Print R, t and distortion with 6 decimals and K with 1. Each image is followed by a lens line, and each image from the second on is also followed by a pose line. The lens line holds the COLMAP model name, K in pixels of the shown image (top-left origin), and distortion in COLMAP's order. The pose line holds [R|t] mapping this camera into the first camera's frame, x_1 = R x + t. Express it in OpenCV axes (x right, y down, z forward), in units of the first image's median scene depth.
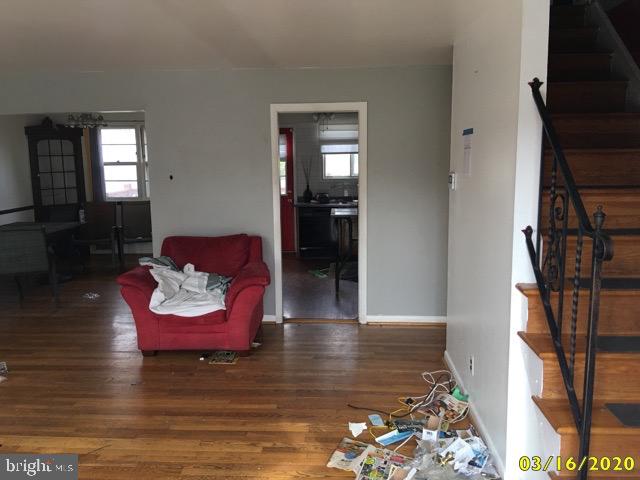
lens RADIAL K [[542.0, 0, 317.4], [0, 542.0, 239.7], [0, 0, 1]] dist [0.030956, -0.016294]
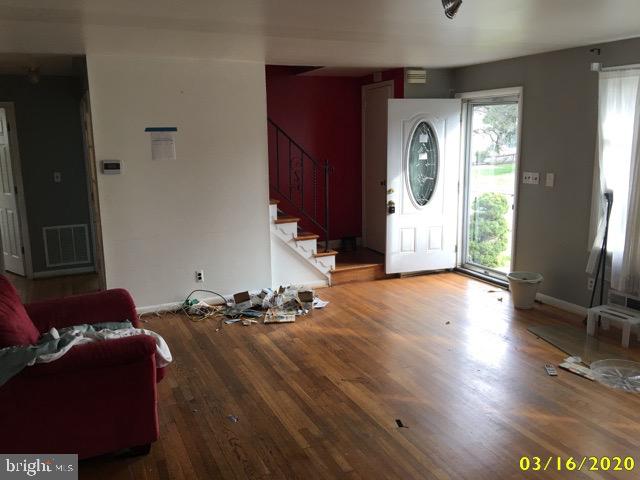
lens RADIAL K [[542.0, 0, 318.6], [0, 542.0, 239.1], [0, 0, 1]] dist [0.030956, -0.016294]
pose [[-0.473451, -0.144165, 0.868942, -1.134382], [0.172451, 0.952251, 0.251948, -0.195831], [-0.863773, 0.269135, -0.425983, 1.229176]]
